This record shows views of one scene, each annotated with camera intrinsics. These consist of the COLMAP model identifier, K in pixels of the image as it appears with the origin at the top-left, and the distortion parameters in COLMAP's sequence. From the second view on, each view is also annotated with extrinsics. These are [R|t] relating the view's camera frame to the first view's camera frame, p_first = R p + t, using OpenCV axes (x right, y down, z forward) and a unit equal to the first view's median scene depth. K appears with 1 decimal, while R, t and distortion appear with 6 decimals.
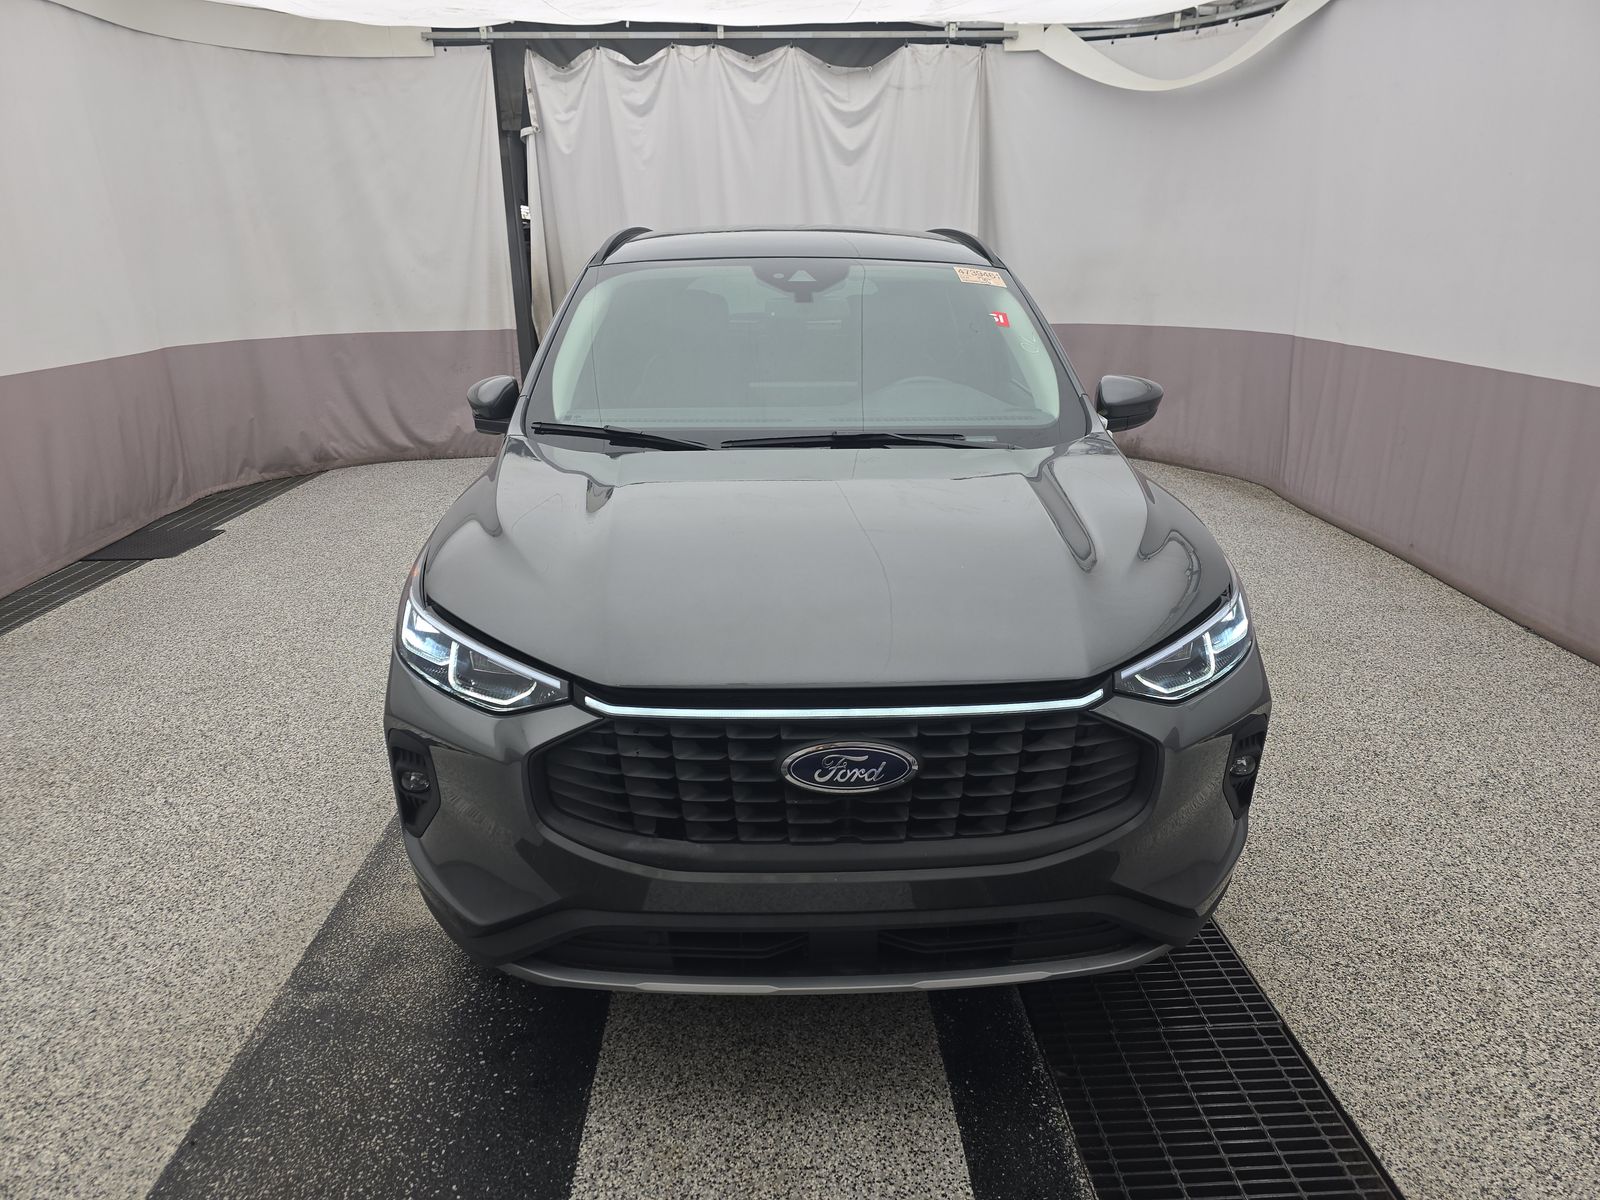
lens RADIAL K [[1077.5, 0, 805.1], [0, 1077.5, 612.5], [0, 0, 1]] dist [0.036720, -0.028964]
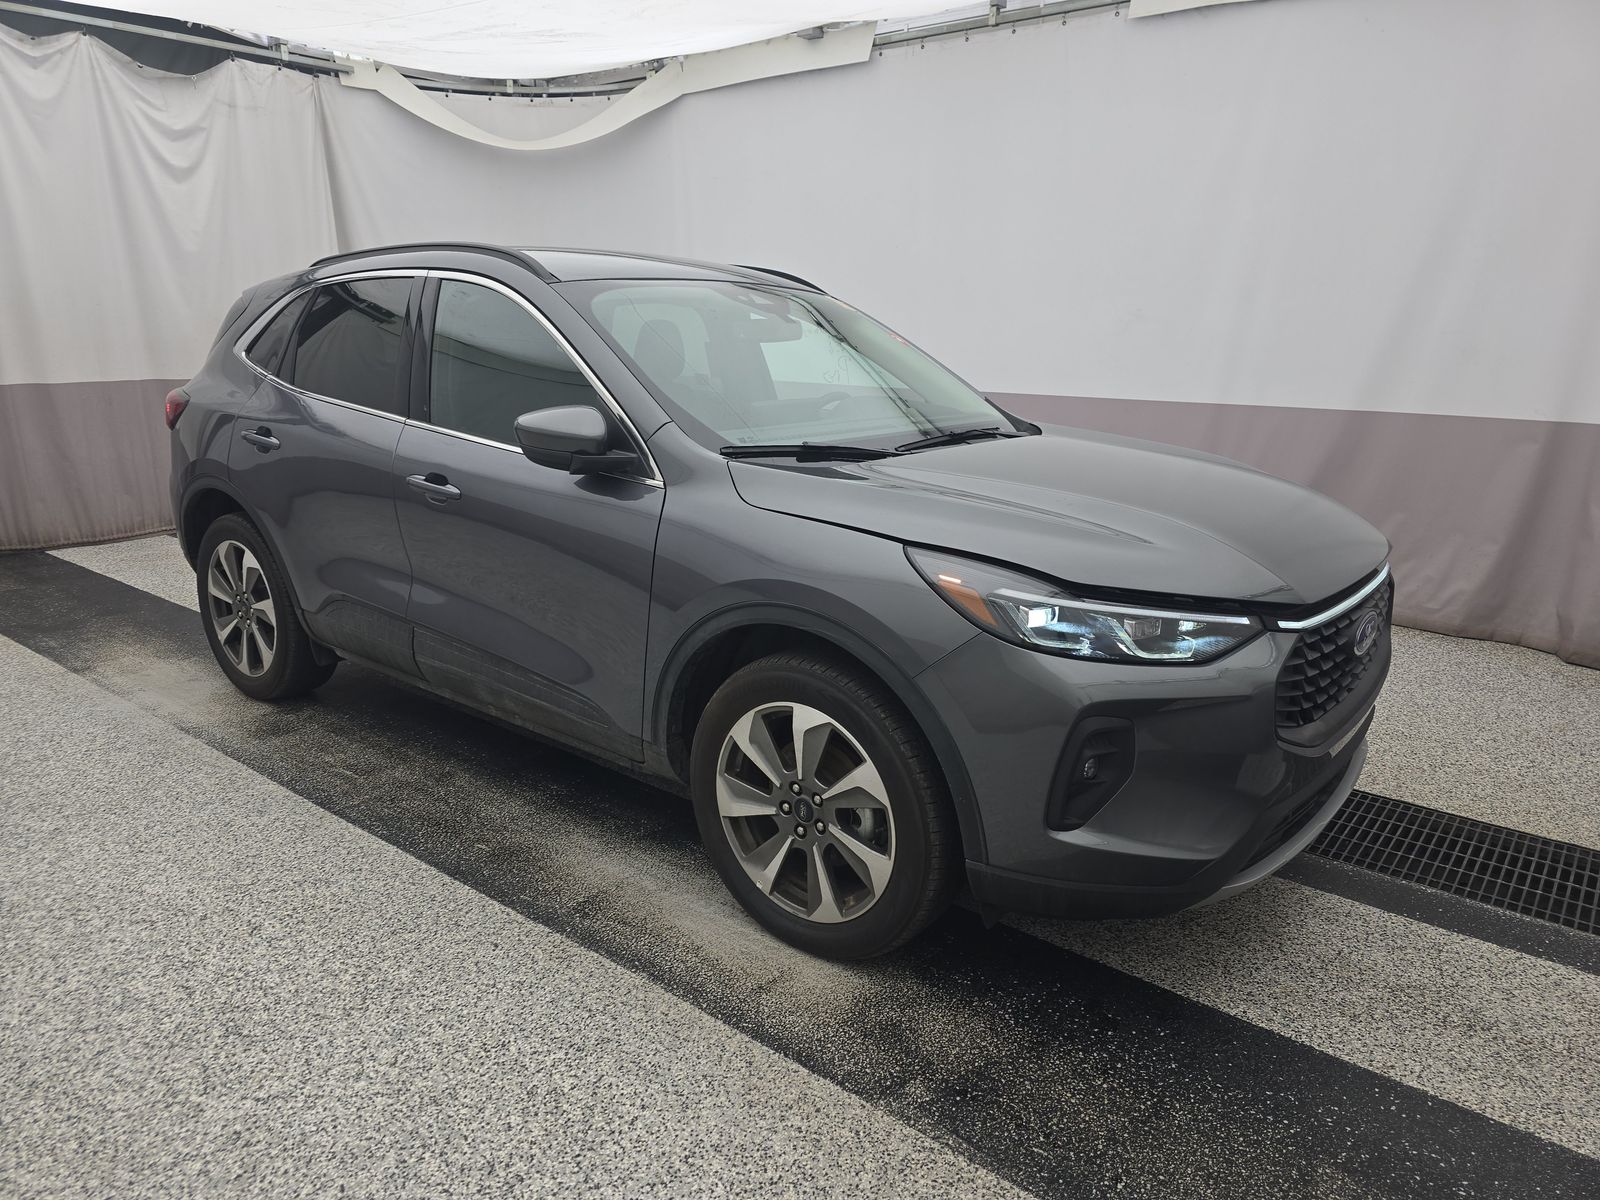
lens RADIAL K [[1077.5, 0, 805.1], [0, 1077.5, 612.5], [0, 0, 1]] dist [0.036720, -0.028964]
pose [[0.659136, -0.185669, 0.728743, -0.325282], [0.223737, 0.973578, 0.045682, -0.023876], [-0.717970, 0.132936, 0.683262, 0.126511]]
